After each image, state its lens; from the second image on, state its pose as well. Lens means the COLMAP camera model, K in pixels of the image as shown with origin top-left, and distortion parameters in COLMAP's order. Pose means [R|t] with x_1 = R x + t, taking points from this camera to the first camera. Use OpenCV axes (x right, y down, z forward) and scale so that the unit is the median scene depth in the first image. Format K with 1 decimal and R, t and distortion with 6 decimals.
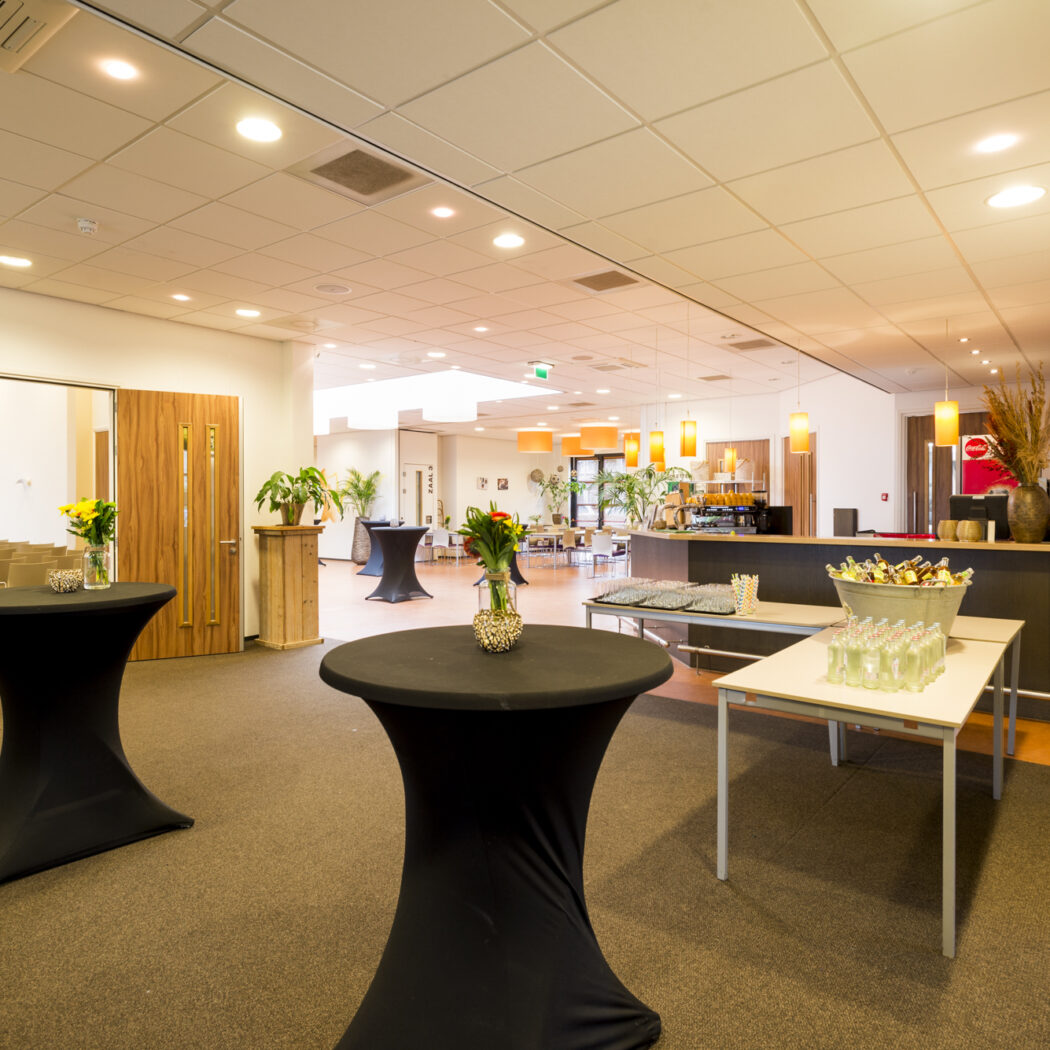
lens RADIAL K [[751.7, 0, 520.1], [0, 751.7, 507.7], [0, 0, 1]] dist [0.039361, -0.013748]
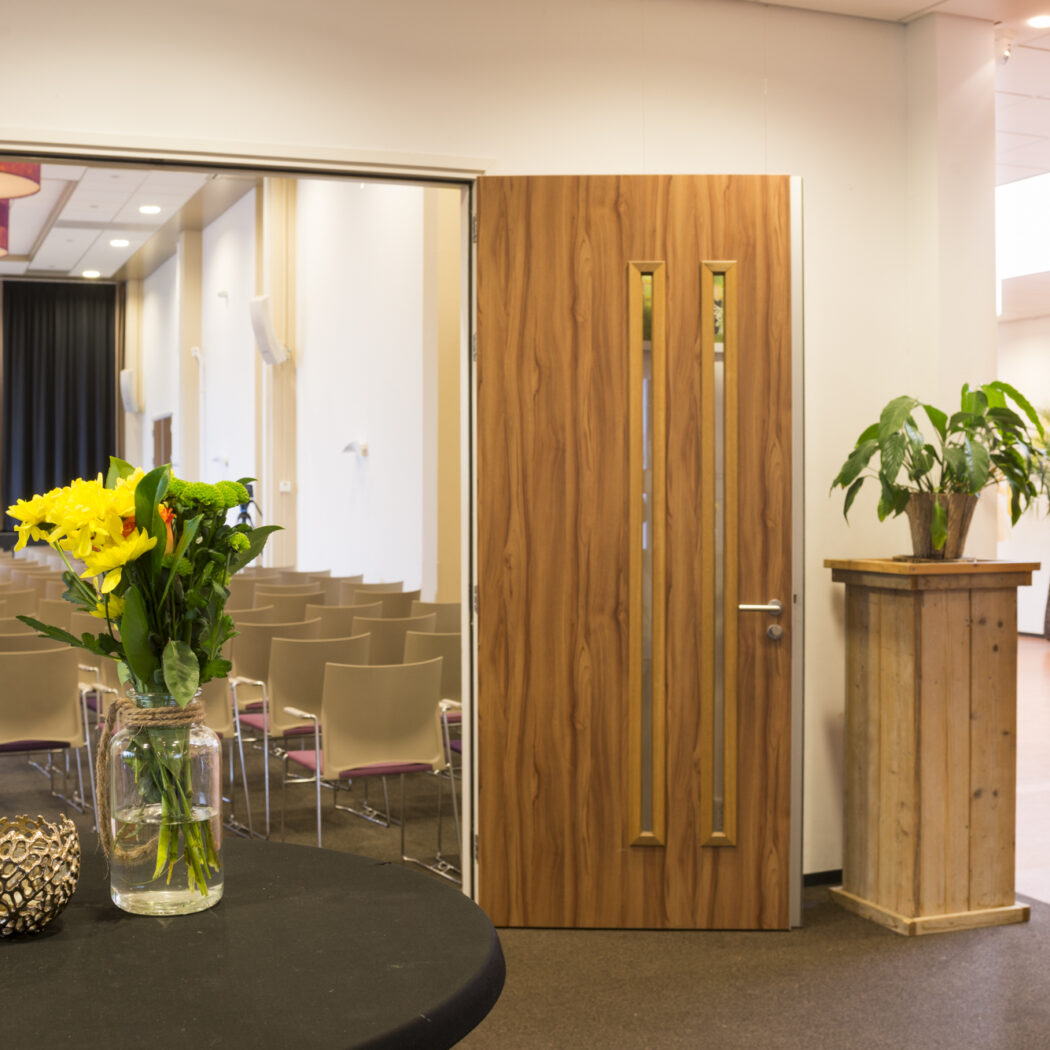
lens RADIAL K [[1580.8, 0, 522.8], [0, 1580.8, 522.4], [0, 0, 1]] dist [-0.149121, 0.000000]
pose [[0.868770, 0.007384, -0.495162, -0.130175], [-0.001414, 0.999922, 0.012430, -0.000882], [0.495215, -0.010099, 0.868712, 0.335539]]
